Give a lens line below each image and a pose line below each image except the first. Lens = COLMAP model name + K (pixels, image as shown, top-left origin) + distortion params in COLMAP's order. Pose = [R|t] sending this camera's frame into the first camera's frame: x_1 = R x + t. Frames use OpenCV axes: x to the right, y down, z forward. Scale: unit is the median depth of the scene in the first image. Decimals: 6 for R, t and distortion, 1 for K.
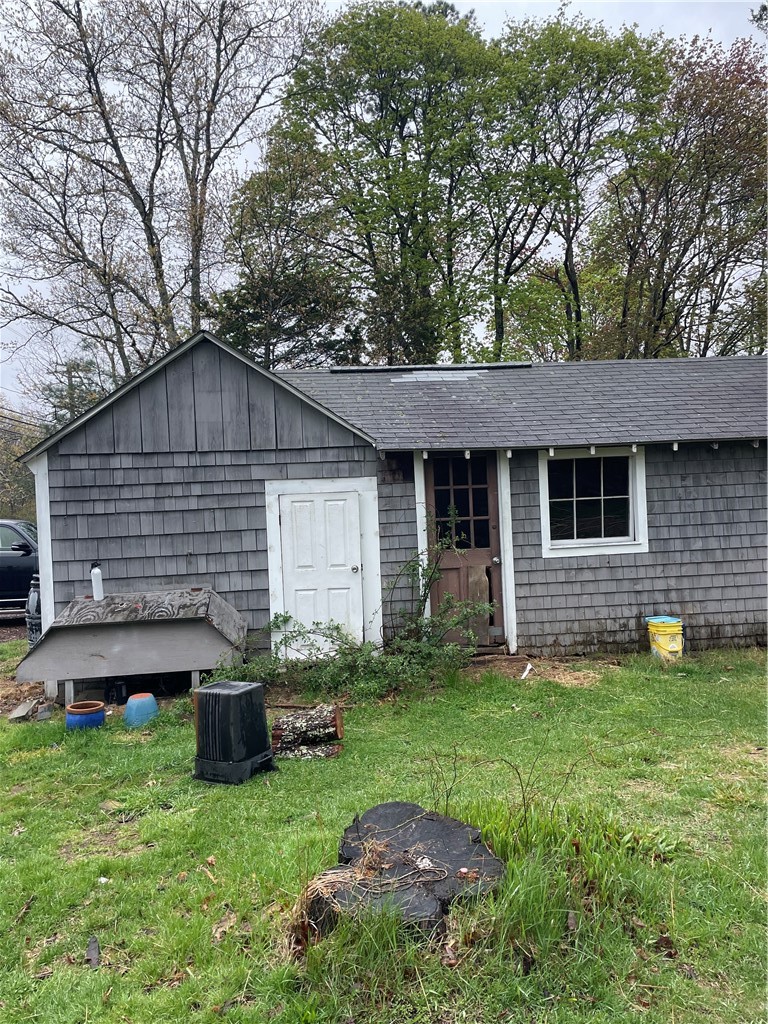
lens RADIAL K [[772.9, 0, 387.2], [0, 772.9, 510.2], [0, 0, 1]] dist [0.043698, -0.001782]
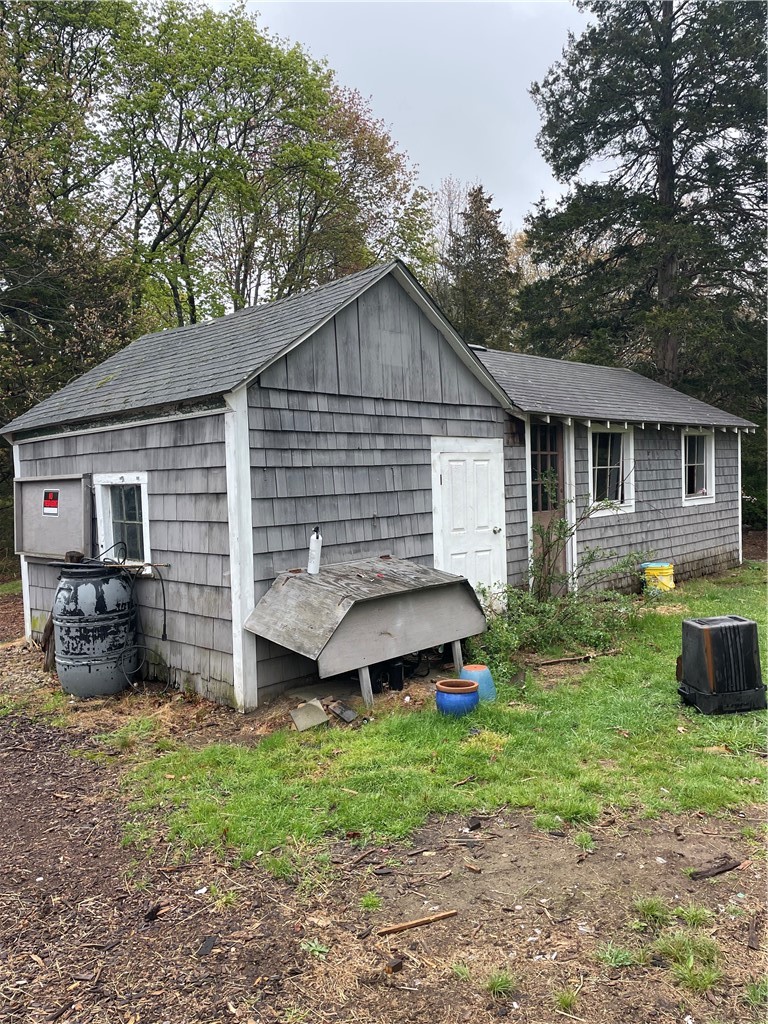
lens RADIAL K [[772.9, 0, 386.8], [0, 772.9, 513.2], [0, 0, 1]] dist [0.043698, -0.001782]
pose [[0.768034, -0.012546, 0.640286, -0.794883], [0.022719, 0.999713, -0.007663, 0.059348], [-0.640006, 0.020432, 0.768098, 0.331139]]
